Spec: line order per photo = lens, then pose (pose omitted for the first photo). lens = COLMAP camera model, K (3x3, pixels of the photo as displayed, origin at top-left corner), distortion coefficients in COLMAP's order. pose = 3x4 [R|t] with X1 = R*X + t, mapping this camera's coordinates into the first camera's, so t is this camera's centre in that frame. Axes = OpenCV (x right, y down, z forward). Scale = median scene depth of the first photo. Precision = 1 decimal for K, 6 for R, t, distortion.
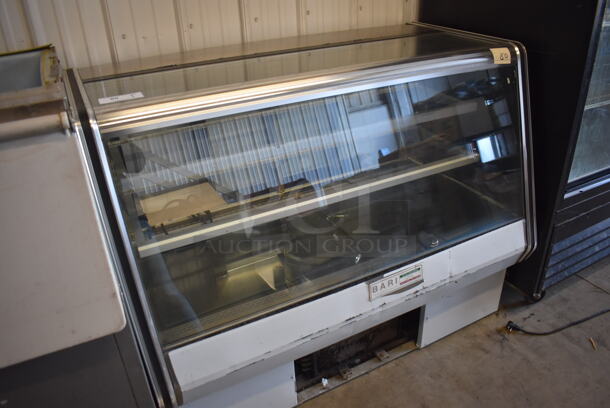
lens RADIAL K [[476.6, 0, 305.0], [0, 476.6, 204.0], [0, 0, 1]] dist [-0.101365, 0.010115]
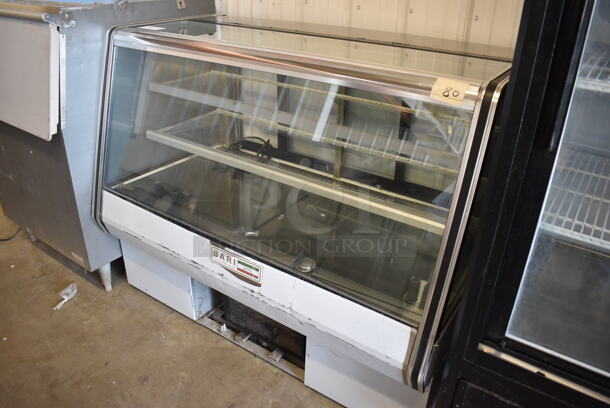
lens RADIAL K [[476.6, 0, 305.0], [0, 476.6, 204.0], [0, 0, 1]] dist [-0.101365, 0.010115]
pose [[0.461974, 0.455856, -0.760773, 0.828801], [-0.459651, 0.856664, 0.234194, -0.212984], [0.758486, 0.241498, 0.605292, 0.399250]]
